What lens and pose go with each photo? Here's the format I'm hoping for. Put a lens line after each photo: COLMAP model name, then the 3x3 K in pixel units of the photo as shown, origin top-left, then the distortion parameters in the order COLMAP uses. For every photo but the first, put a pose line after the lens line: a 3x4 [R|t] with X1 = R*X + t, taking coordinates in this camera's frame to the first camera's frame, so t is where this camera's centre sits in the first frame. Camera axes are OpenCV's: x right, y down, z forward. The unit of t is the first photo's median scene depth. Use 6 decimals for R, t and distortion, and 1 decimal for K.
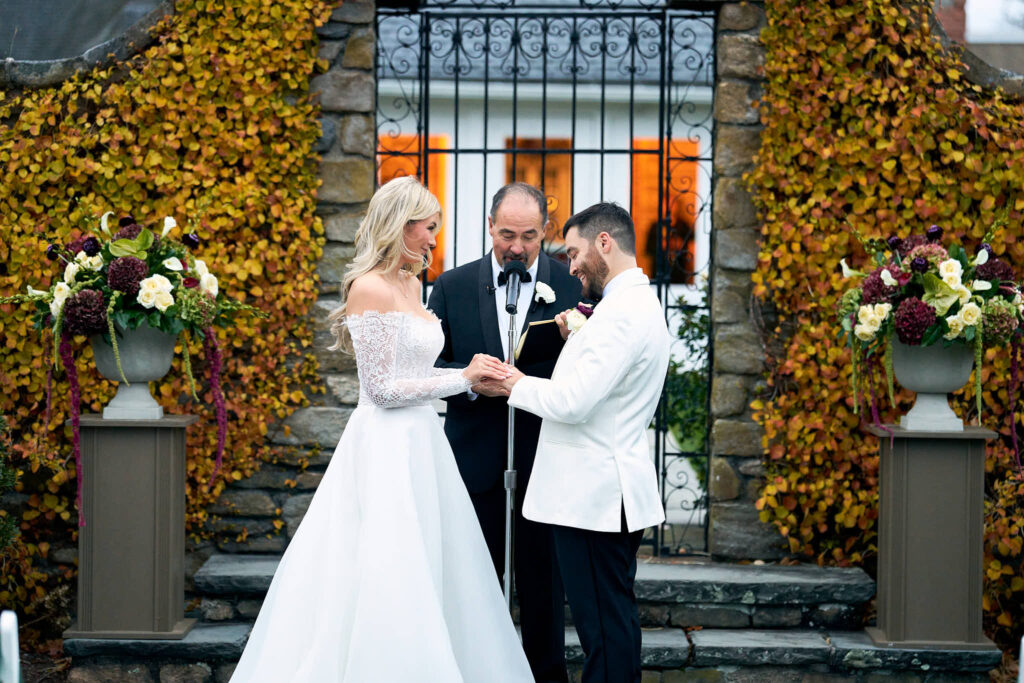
lens RADIAL K [[2995.6, 0, 515.4], [0, 2995.6, 376.1], [0, 0, 1]] dist [0.375903, 0.598282]
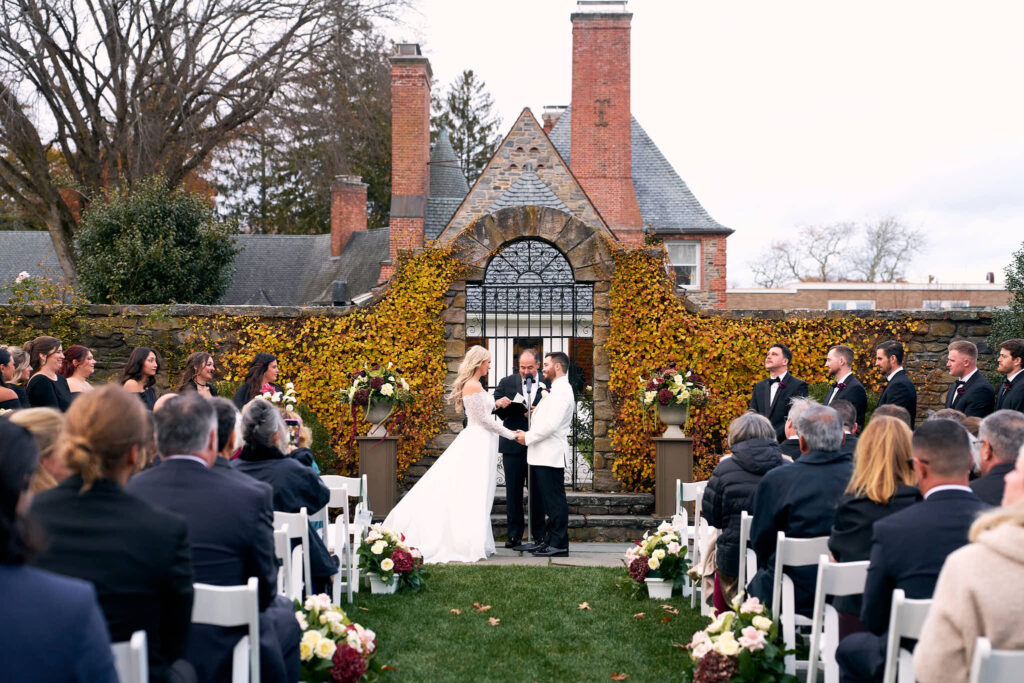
lens RADIAL K [[1542.6, 0, 512.0], [0, 1542.6, 341.5], [0, 0, 1]] dist [0.364774, -1.219266]
pose [[0.999942, -0.010322, -0.003145, -0.001346], [0.010041, 0.996809, -0.079190, 0.037816], [0.003952, 0.079154, 0.996855, -0.368598]]
